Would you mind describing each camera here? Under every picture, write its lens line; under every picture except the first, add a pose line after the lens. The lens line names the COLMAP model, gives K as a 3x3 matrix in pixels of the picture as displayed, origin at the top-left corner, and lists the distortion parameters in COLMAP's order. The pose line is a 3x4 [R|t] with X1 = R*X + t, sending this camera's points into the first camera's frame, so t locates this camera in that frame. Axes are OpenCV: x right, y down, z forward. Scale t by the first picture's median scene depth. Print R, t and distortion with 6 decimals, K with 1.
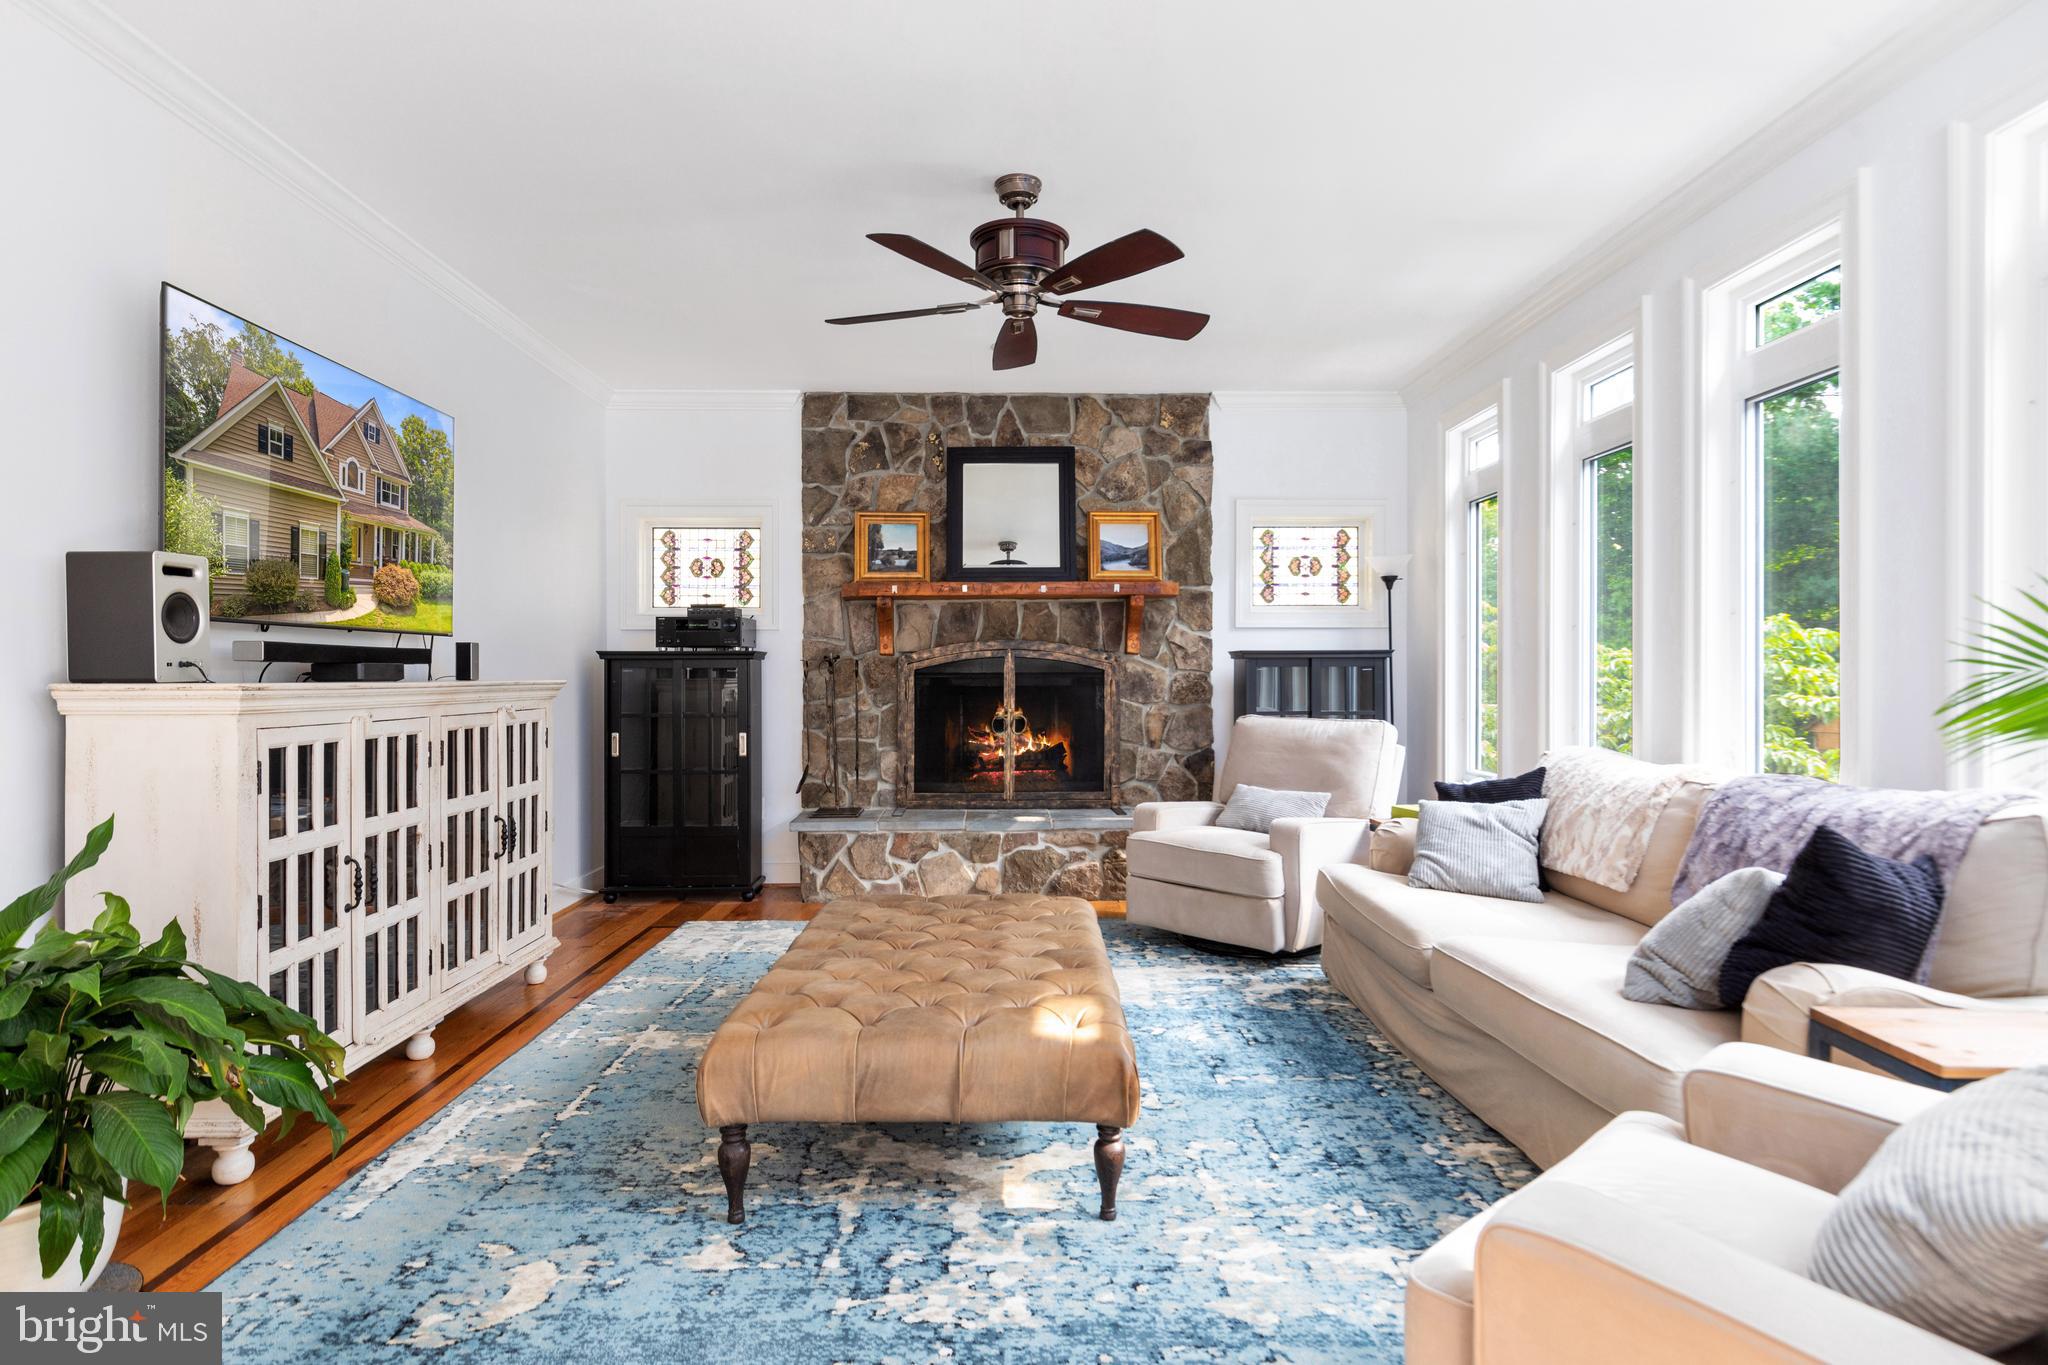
lens RADIAL K [[1206.8, 0, 984.1], [0, 1206.8, 679.2], [0, 0, 1]] dist [0.002360, -0.000342]
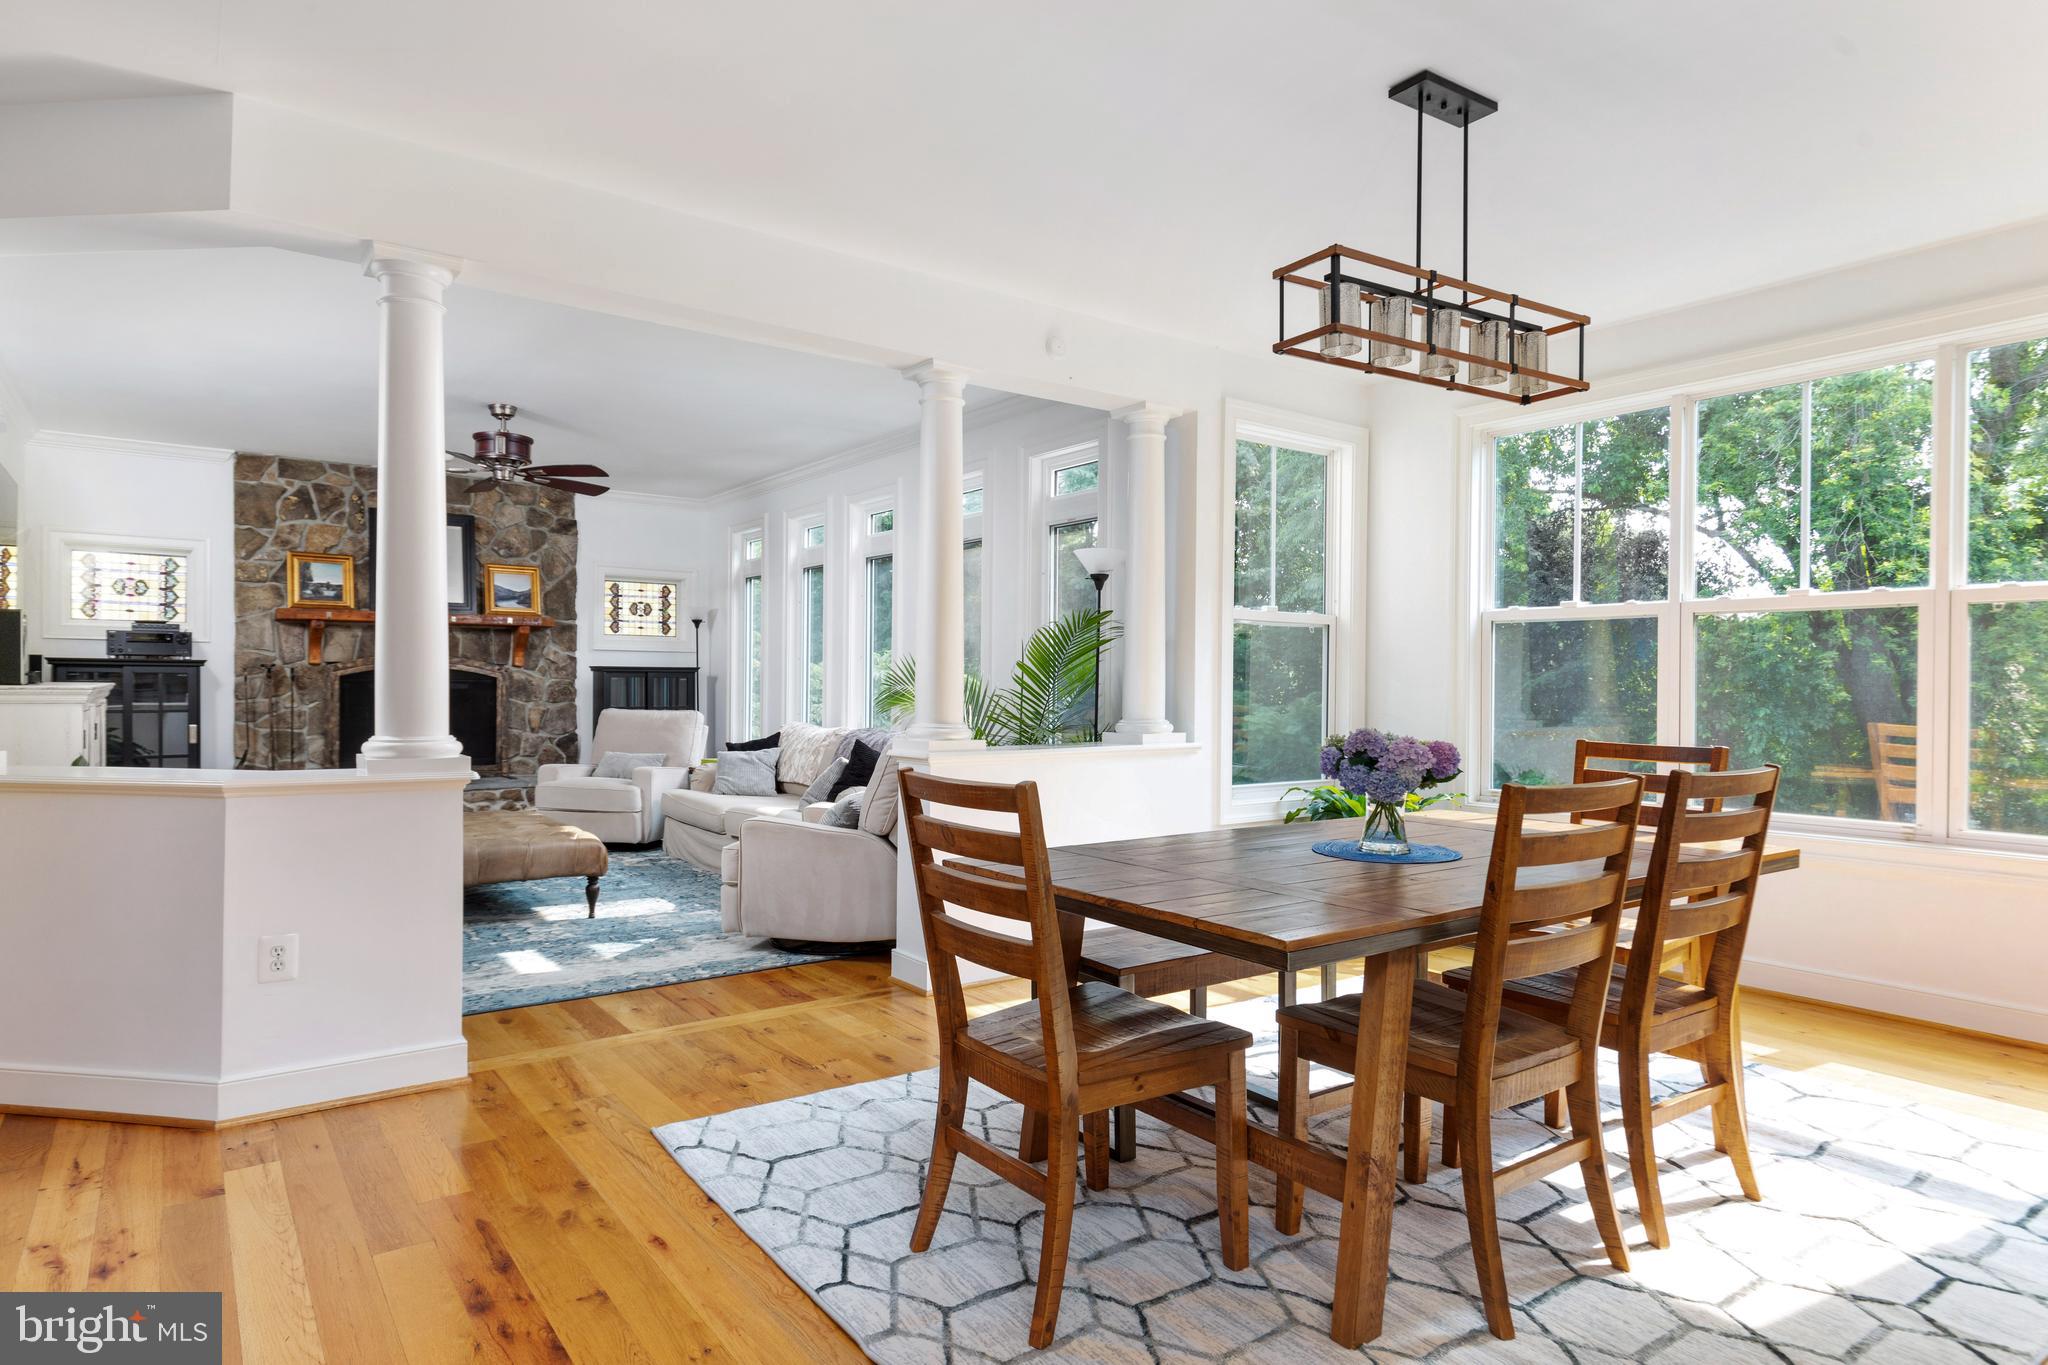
lens RADIAL K [[1206.8, 0, 1023.8], [0, 1206.8, 686.1], [0, 0, 1]] dist [0.002360, -0.000342]
pose [[0.822933, 0.007040, 0.568094, -0.191310], [-0.008347, 0.999965, -0.000301, -0.002628], [-0.568077, -0.004494, 0.822963, -0.494865]]
